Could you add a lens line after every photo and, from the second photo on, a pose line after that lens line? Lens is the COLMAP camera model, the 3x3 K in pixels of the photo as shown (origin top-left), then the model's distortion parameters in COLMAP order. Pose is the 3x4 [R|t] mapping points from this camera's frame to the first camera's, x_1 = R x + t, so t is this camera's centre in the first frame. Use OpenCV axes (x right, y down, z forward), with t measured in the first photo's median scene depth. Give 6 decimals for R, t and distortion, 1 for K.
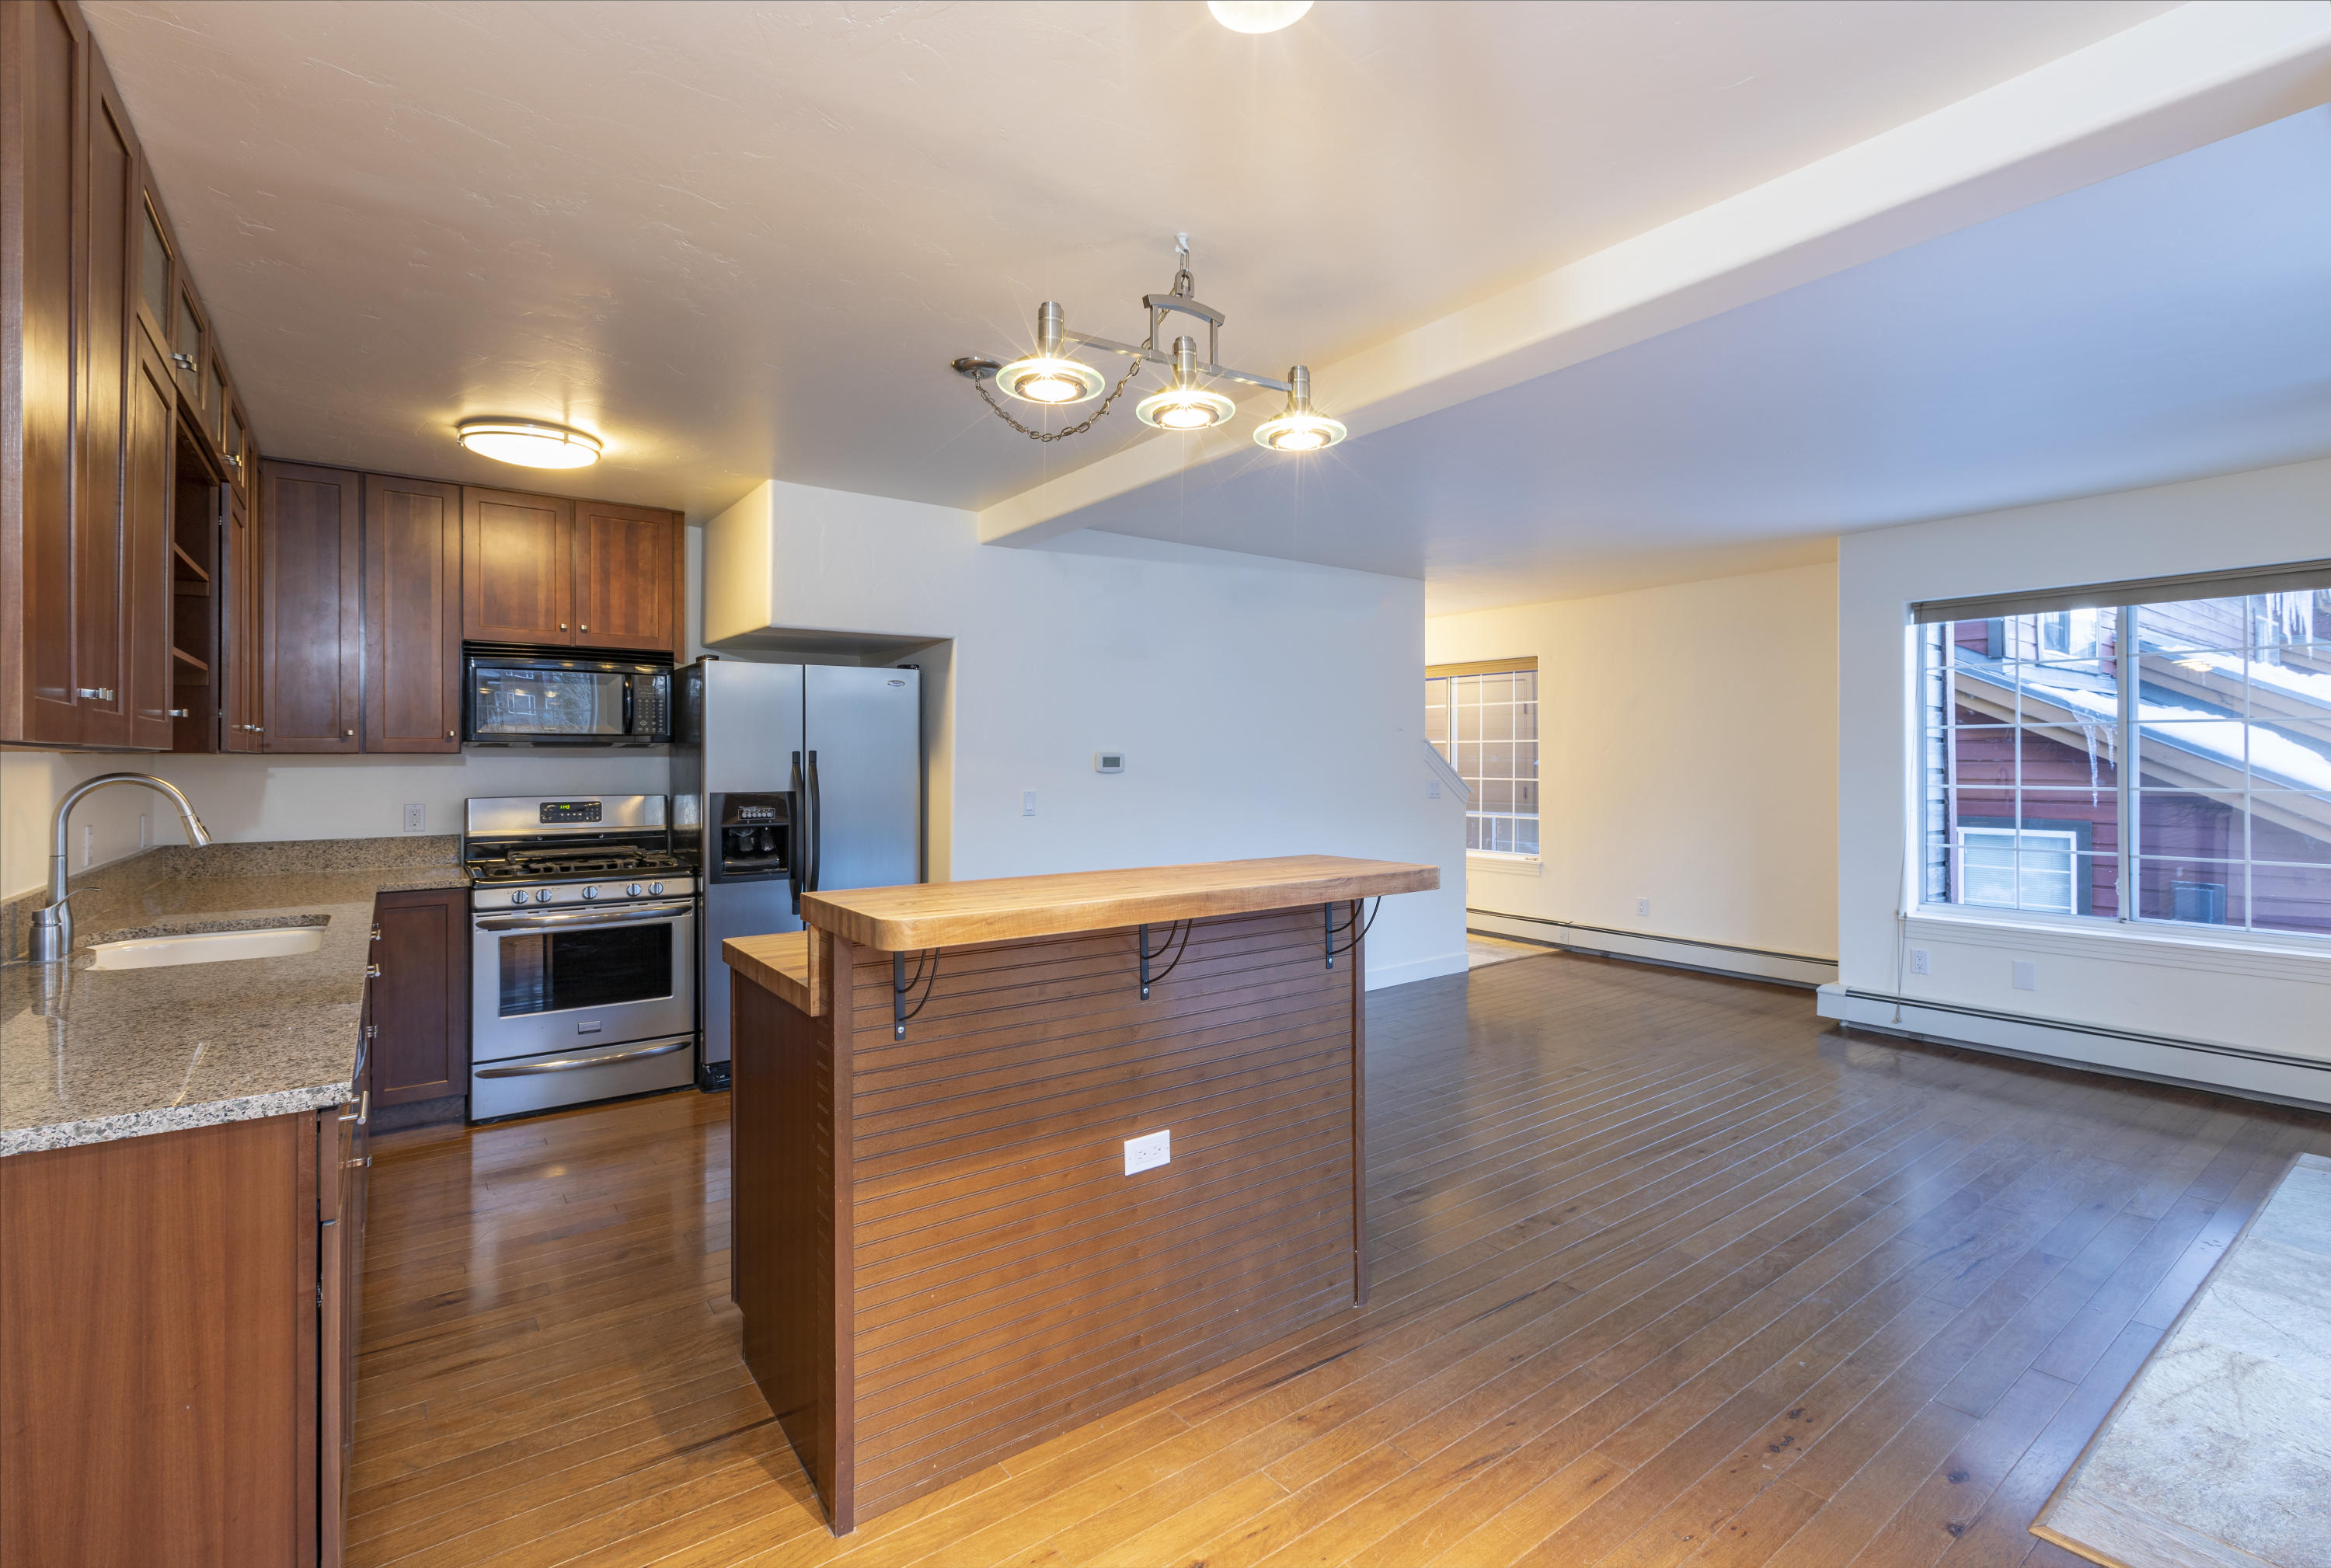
lens RADIAL K [[1043.2, 0, 1157.9], [0, 1043.2, 760.6], [0, 0, 1]] dist [0.002308, 0.000317]
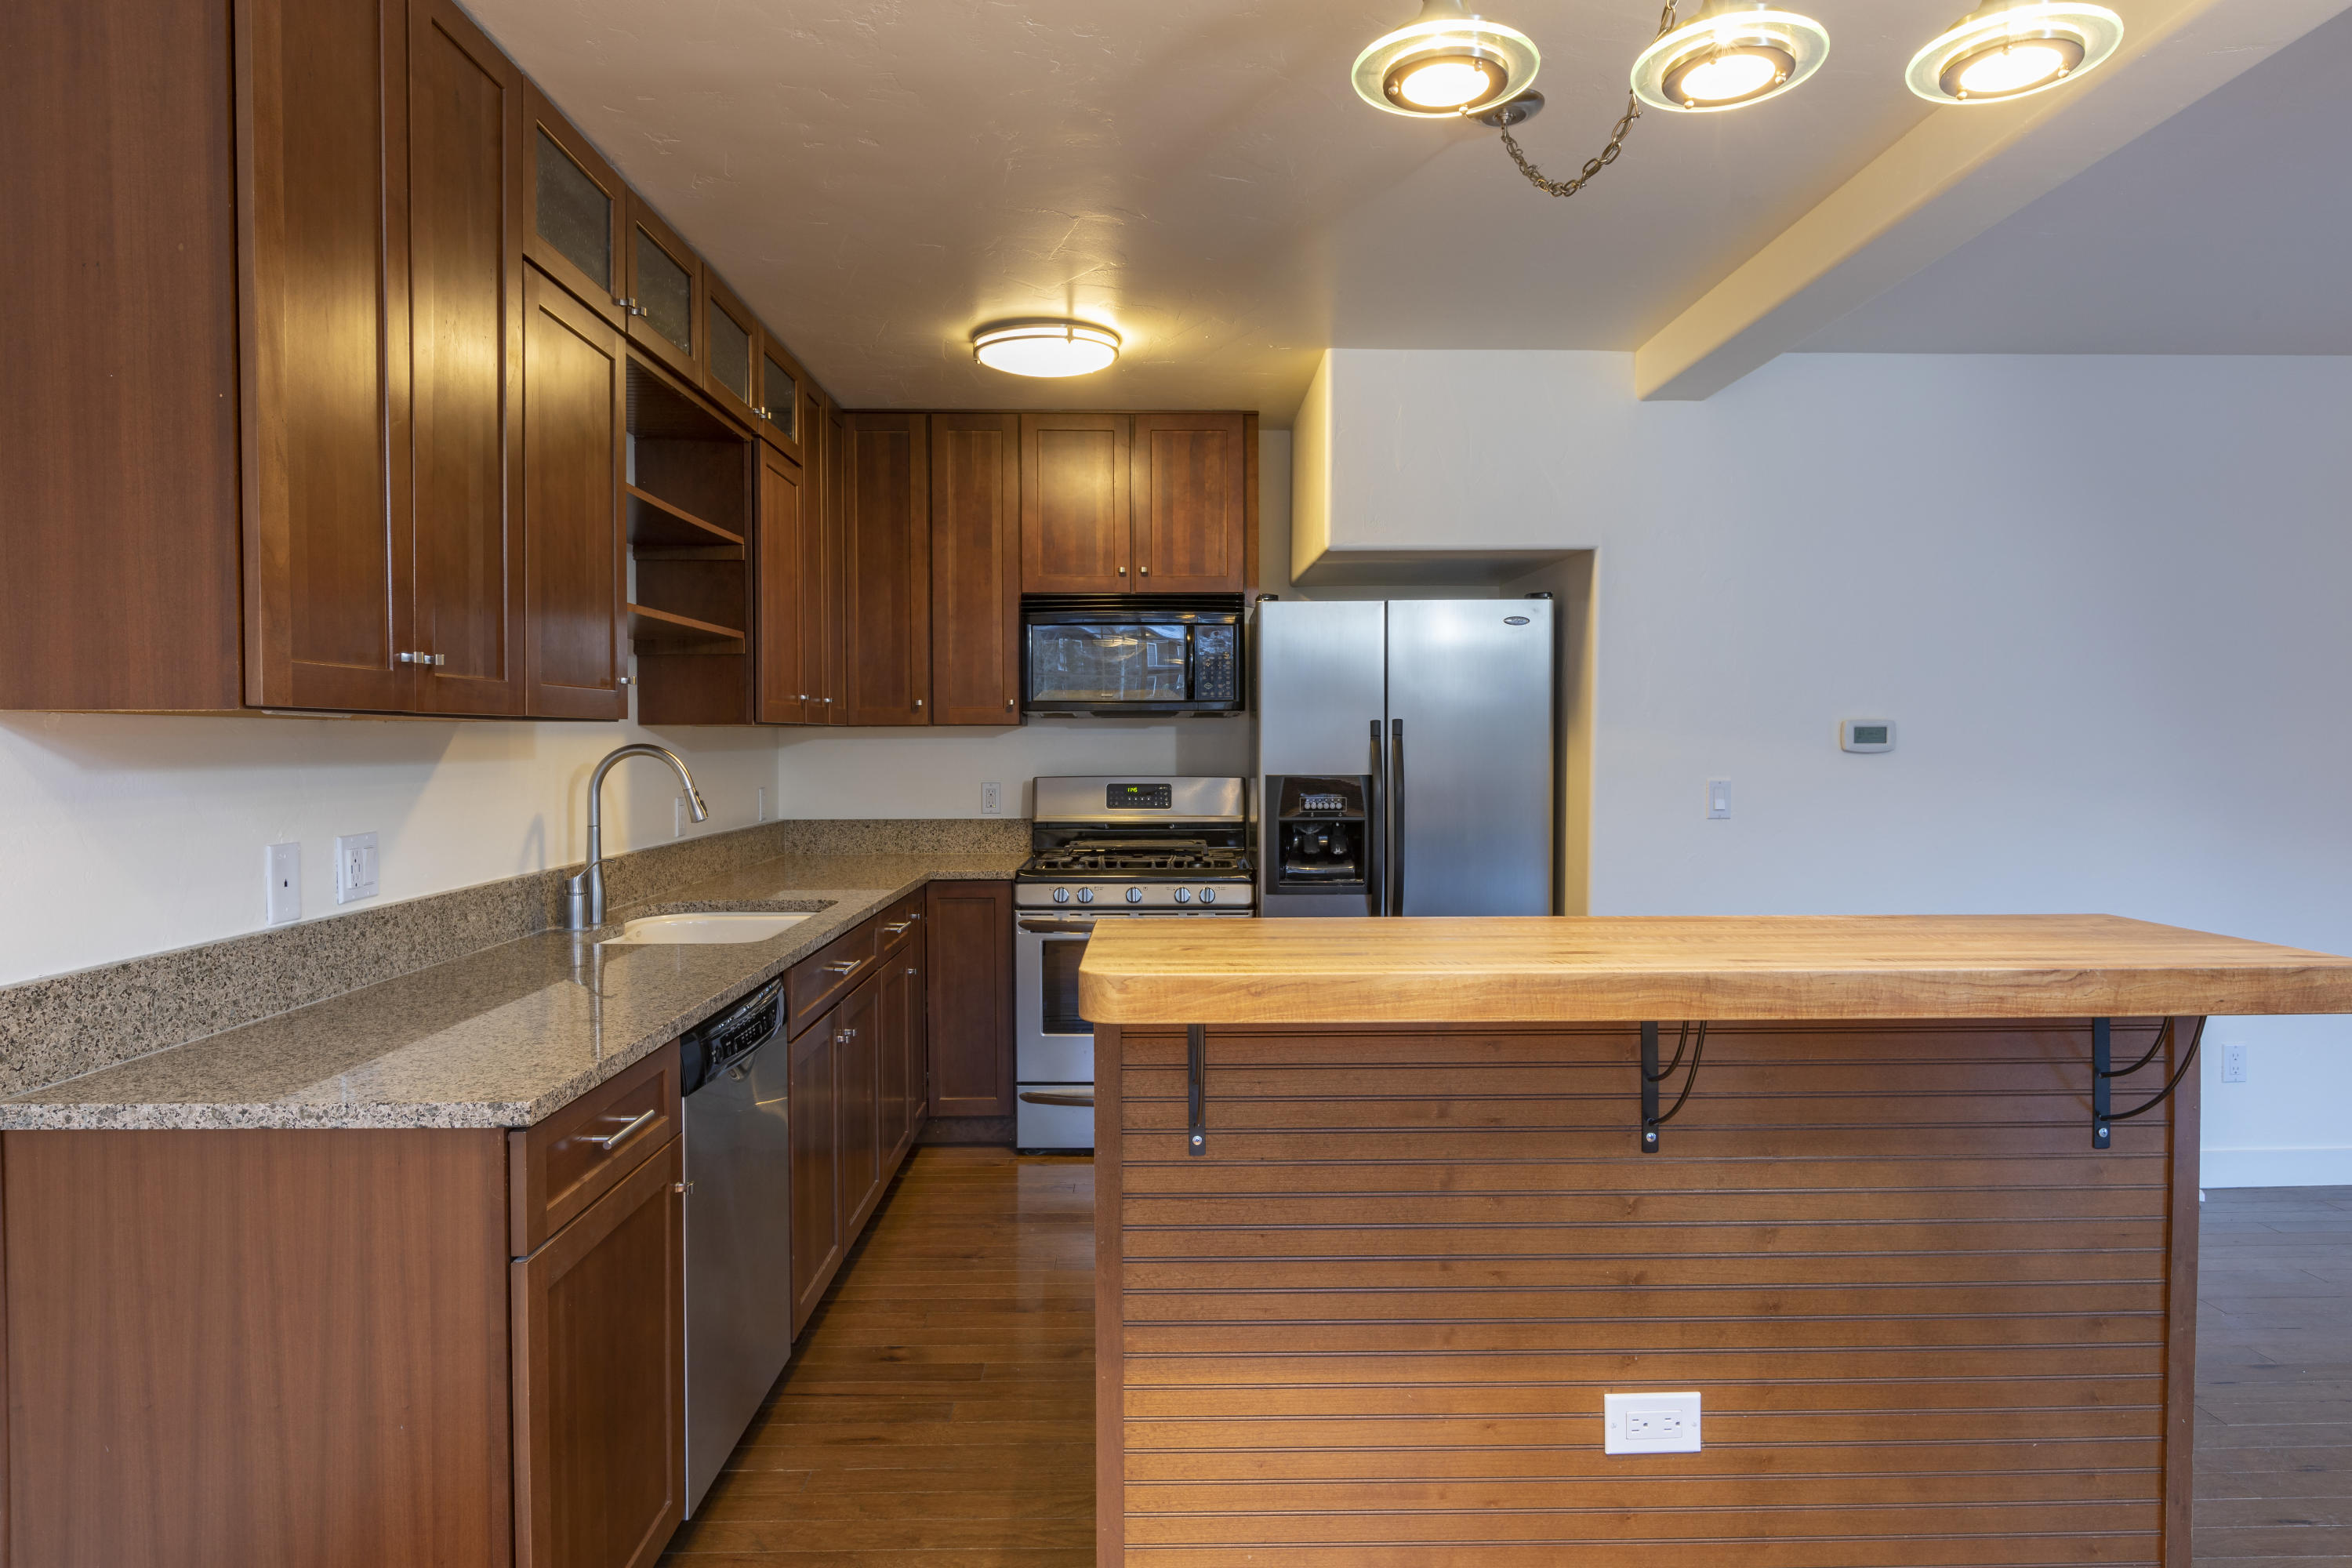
lens RADIAL K [[1396.3, 0, 1183.9], [0, 1396.3, 777.7], [0, 0, 1]] dist [-0.001905, 0.000655]
pose [[0.821576, 0.016535, -0.569859, 0.112797], [0.000045, 0.999577, 0.029068, 0.003267], [0.570099, -0.023907, 0.821228, 0.134893]]
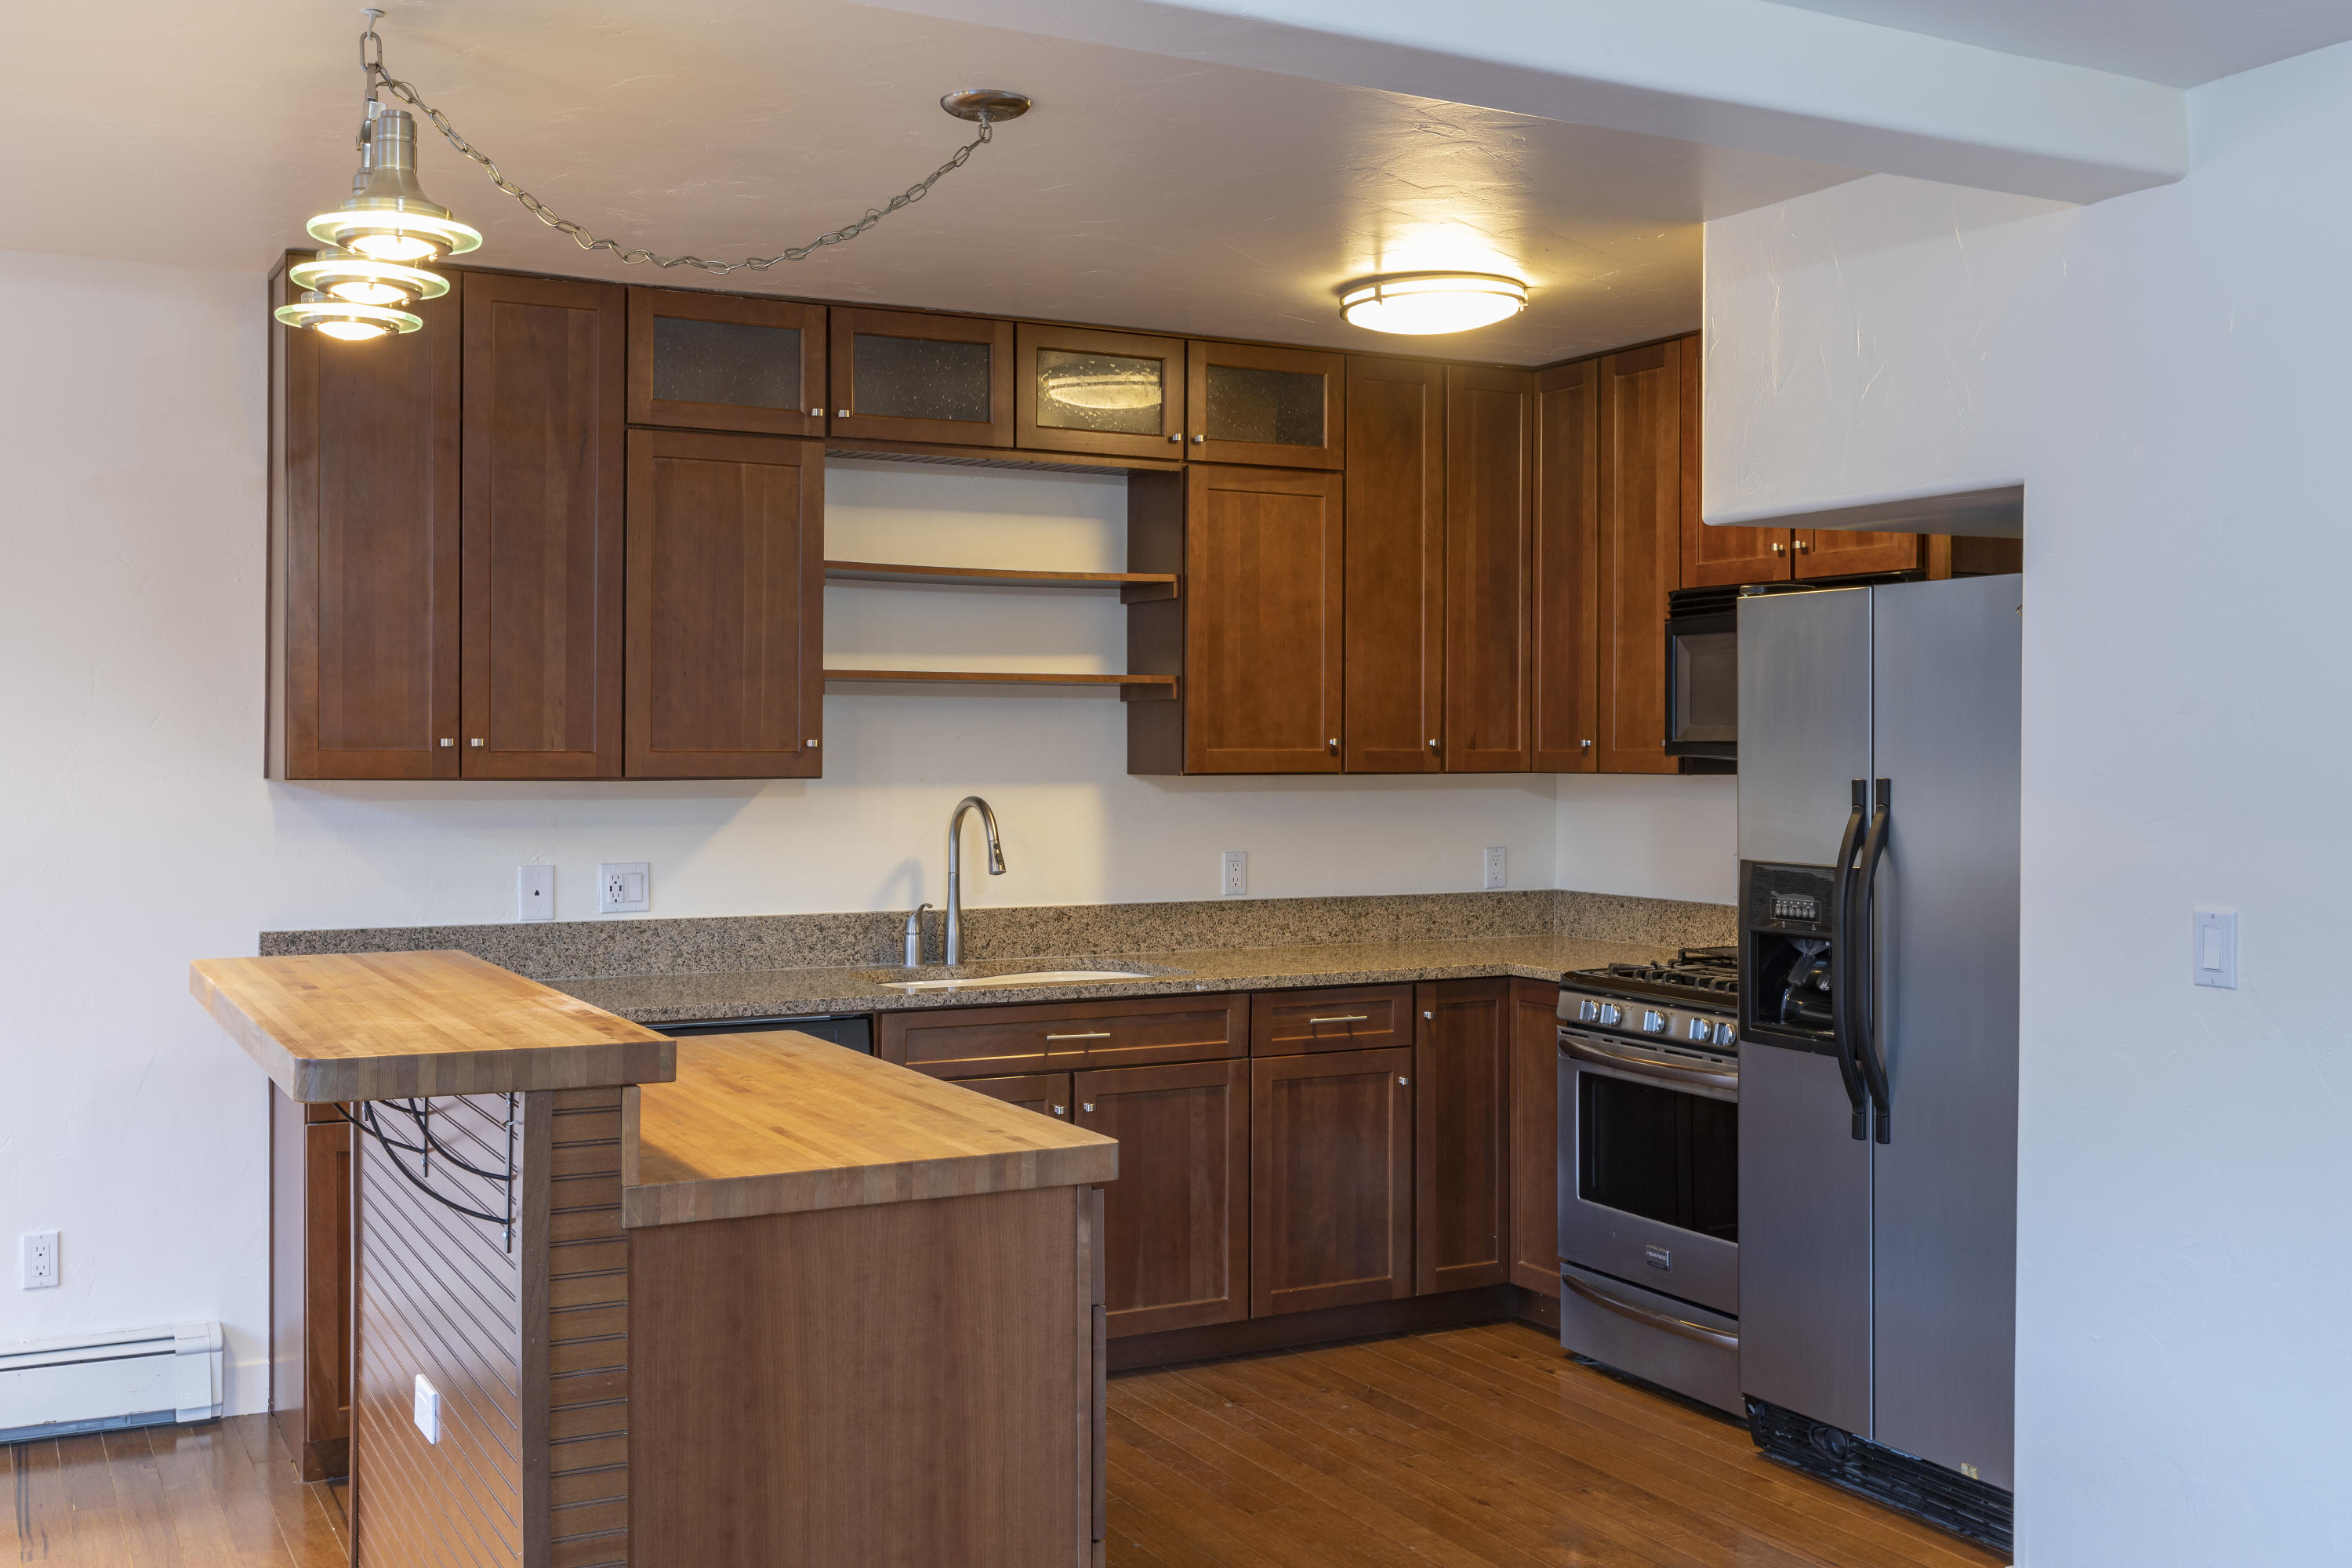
lens RADIAL K [[2312.9, 0, 1176.0], [0, 2312.9, 784.0], [0, 0, 1]] dist [-0.013176, -0.000644]
pose [[-0.136828, 0.019307, -0.990407, 0.770317], [-0.003276, 0.999796, 0.019942, -0.028972], [0.990589, 0.005973, -0.136737, 0.945482]]
